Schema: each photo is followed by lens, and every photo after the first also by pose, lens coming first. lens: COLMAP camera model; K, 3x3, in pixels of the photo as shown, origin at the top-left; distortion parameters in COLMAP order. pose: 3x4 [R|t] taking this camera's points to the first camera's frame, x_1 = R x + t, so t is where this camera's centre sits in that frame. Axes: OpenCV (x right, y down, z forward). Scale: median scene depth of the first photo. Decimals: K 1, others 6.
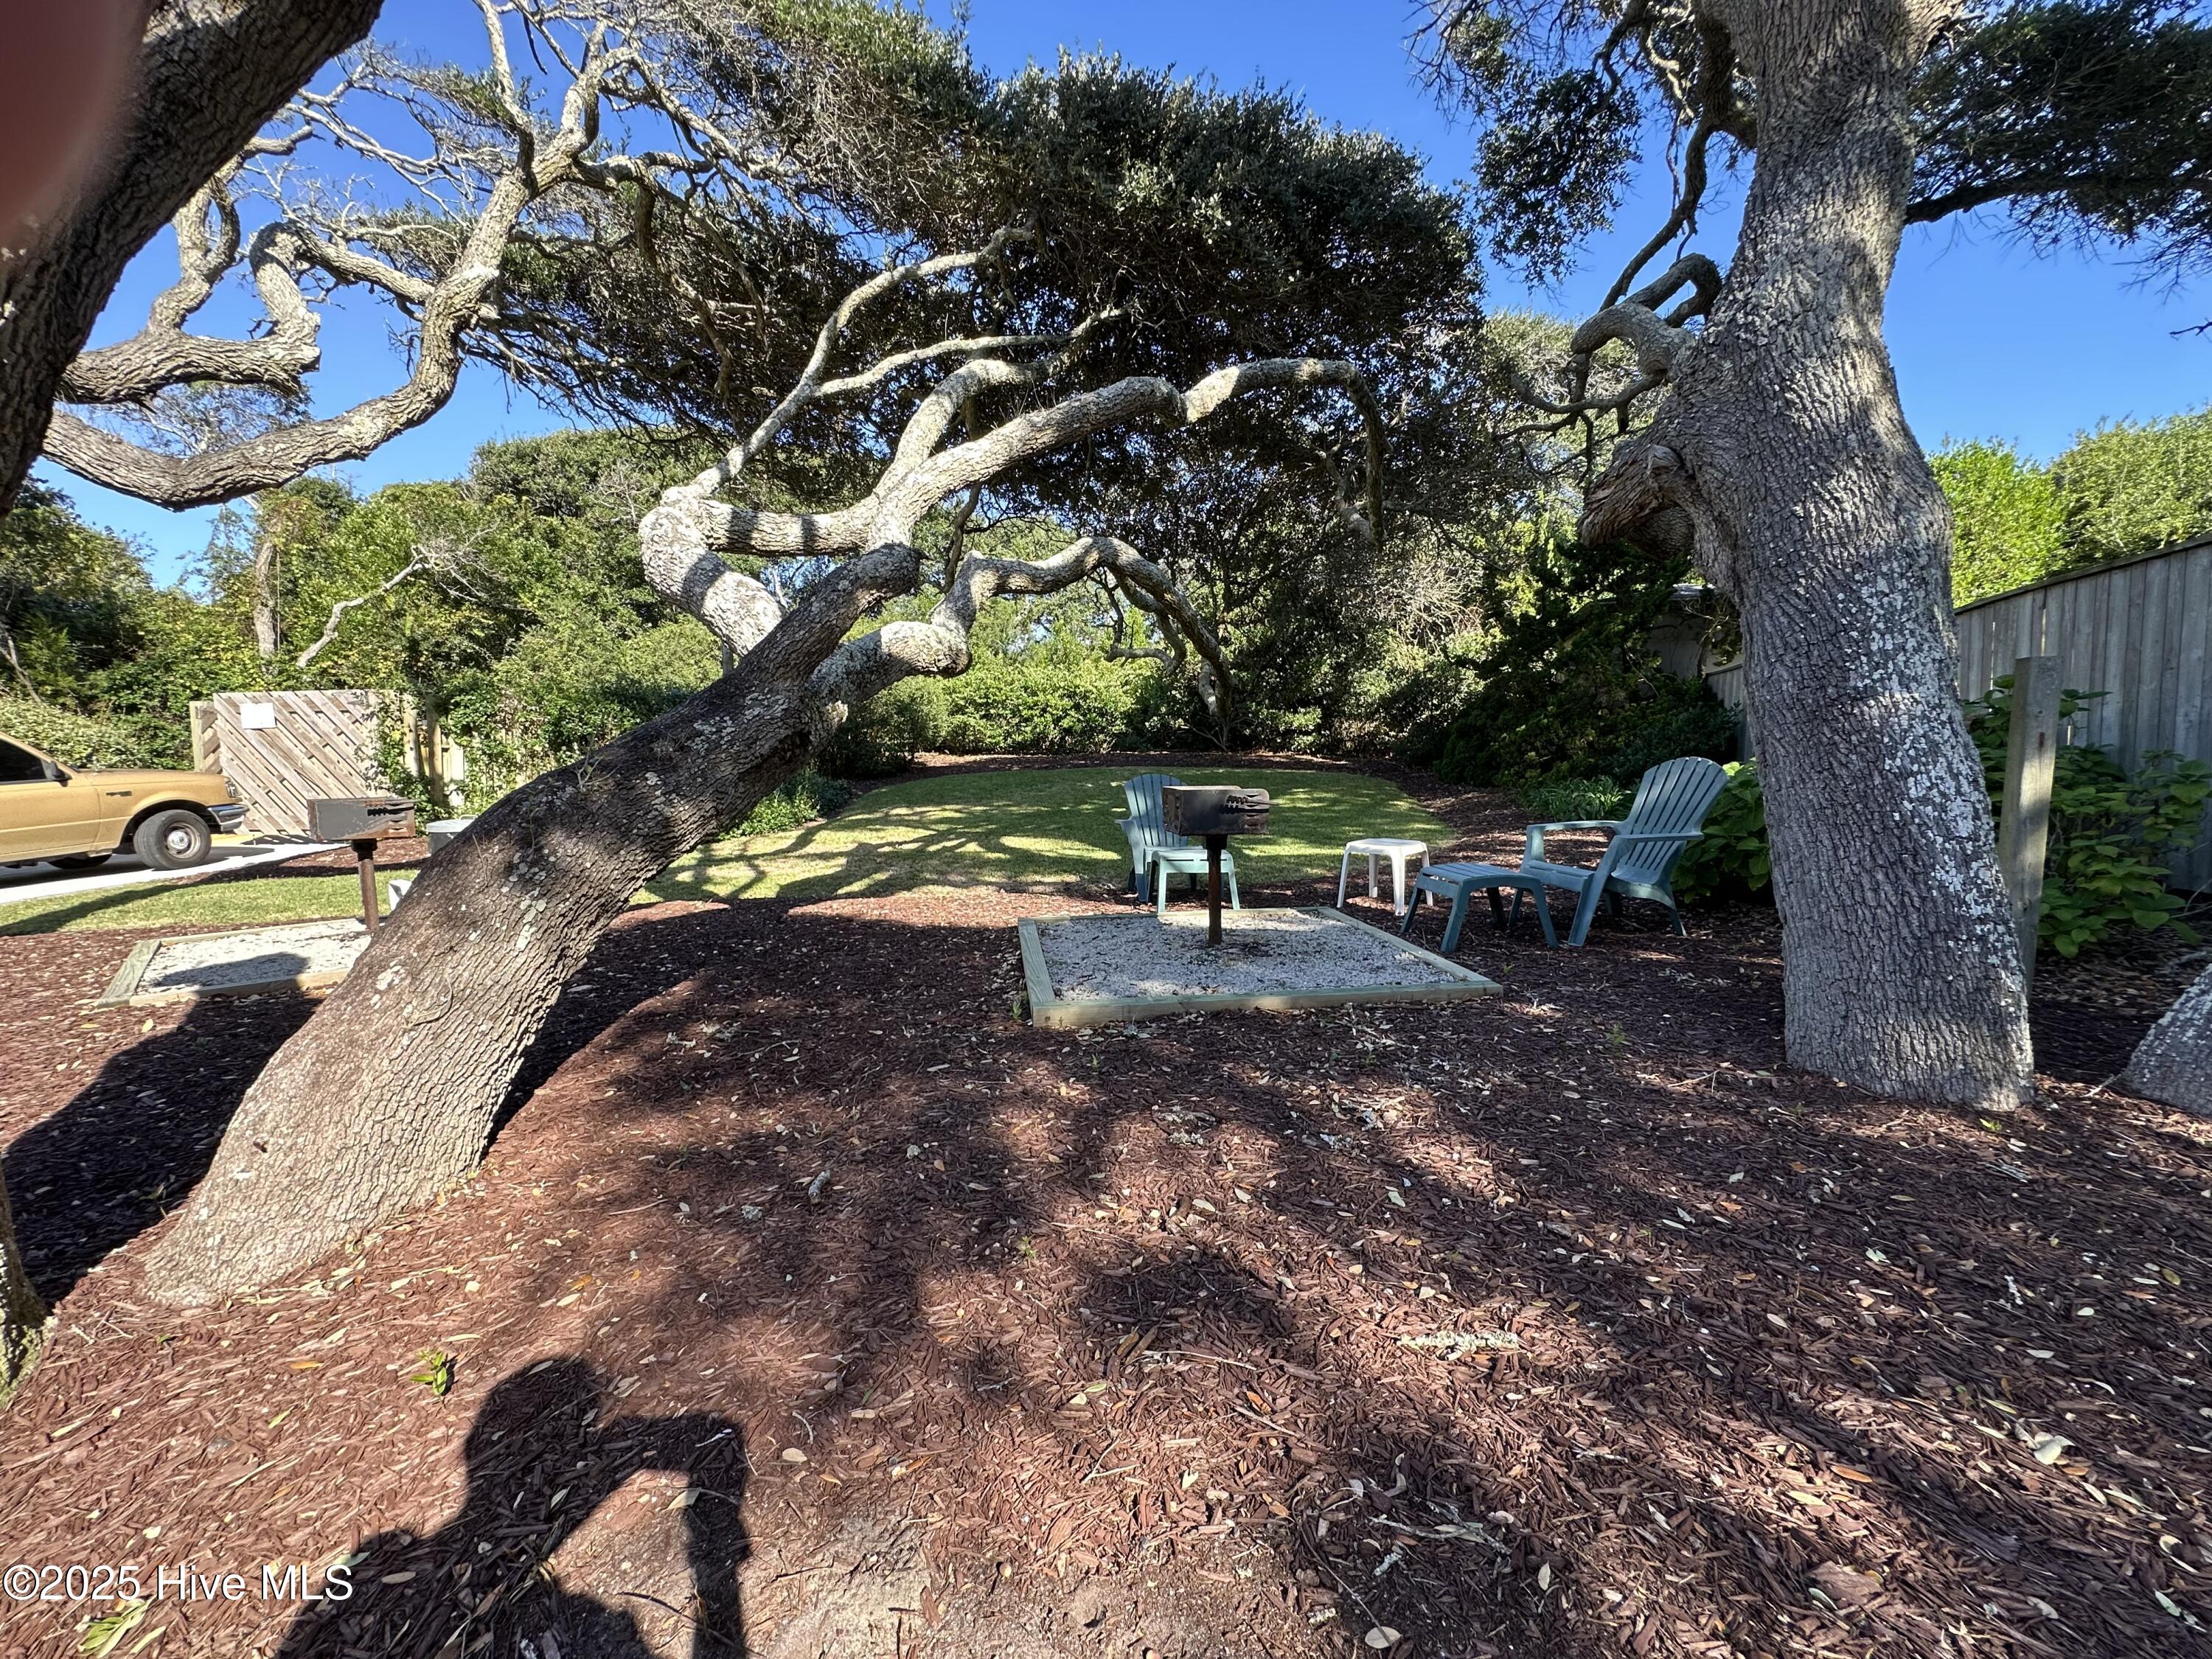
lens RADIAL K [[887.2, 0, 1110.7], [0, 887.2, 830.7], [0, 0, 1]] dist [0.002563, 0.000257]
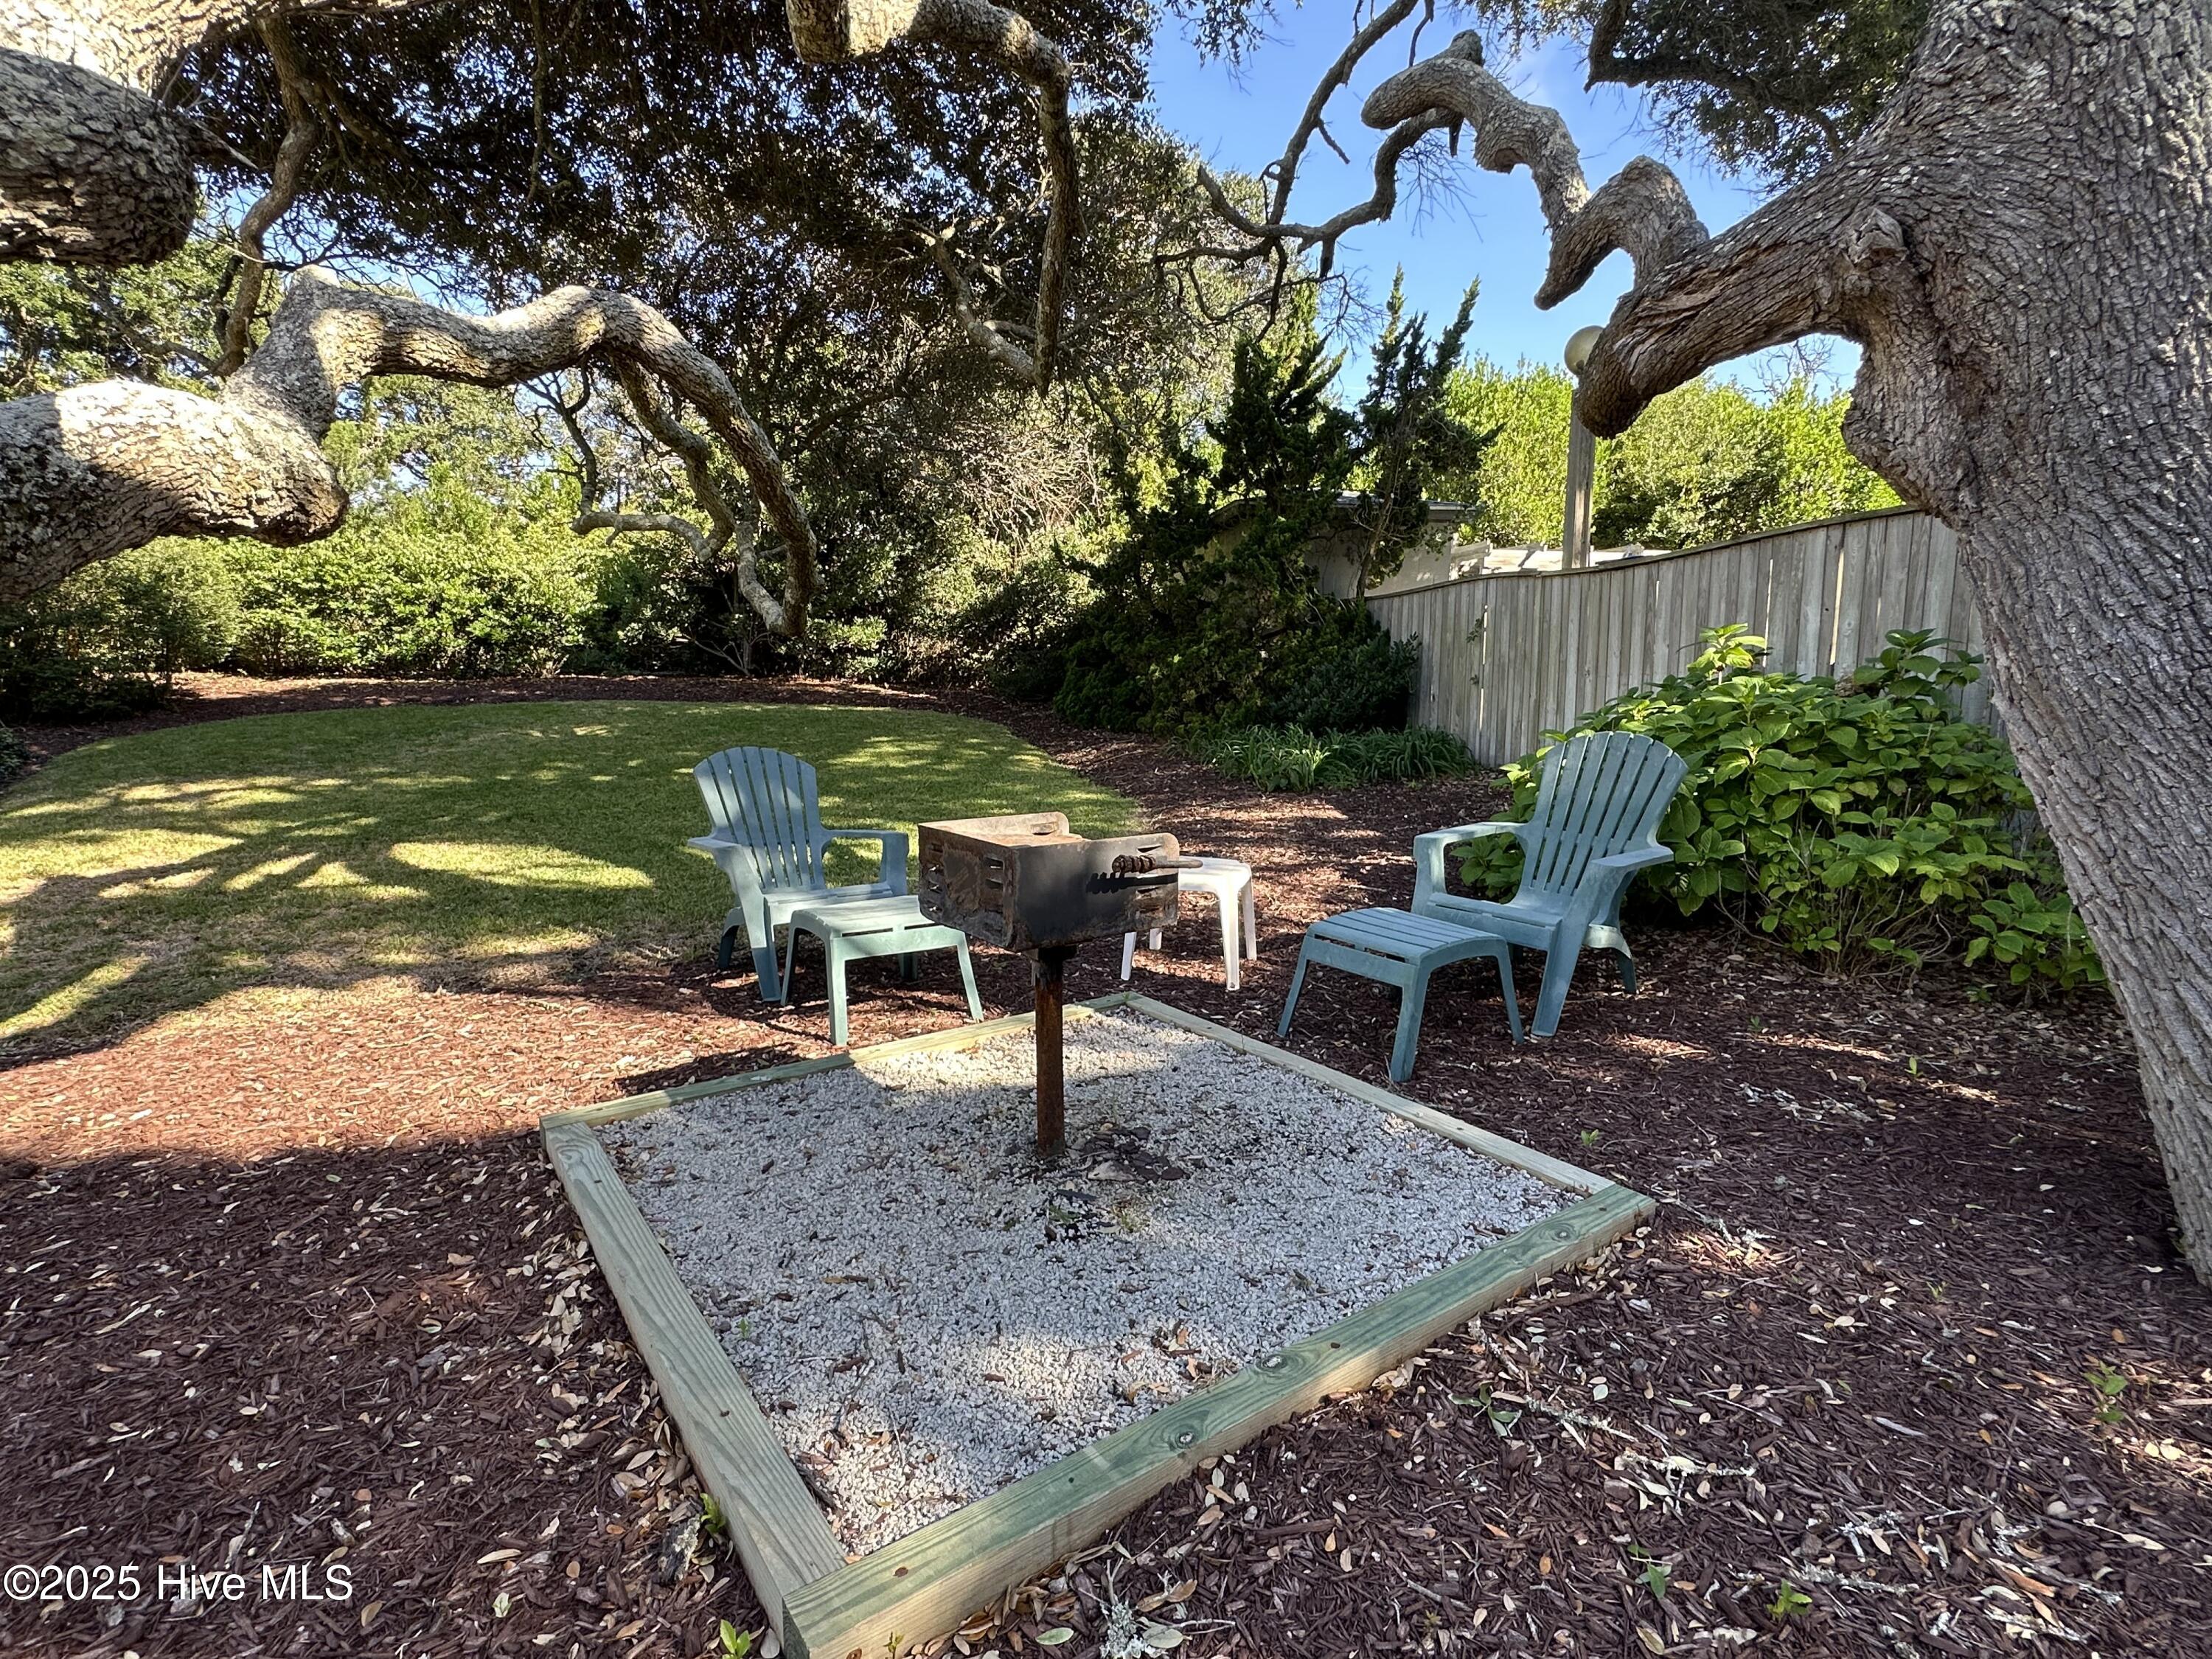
lens RADIAL K [[1094.0, 0, 1103.9], [0, 1094.0, 829.8], [0, 0, 1]] dist [-0.003867, 0.000488]
pose [[0.882473, -0.055862, 0.467035, -0.038690], [0.027792, 0.997380, 0.066783, -0.026583], [-0.469542, -0.045955, 0.881713, 0.153611]]
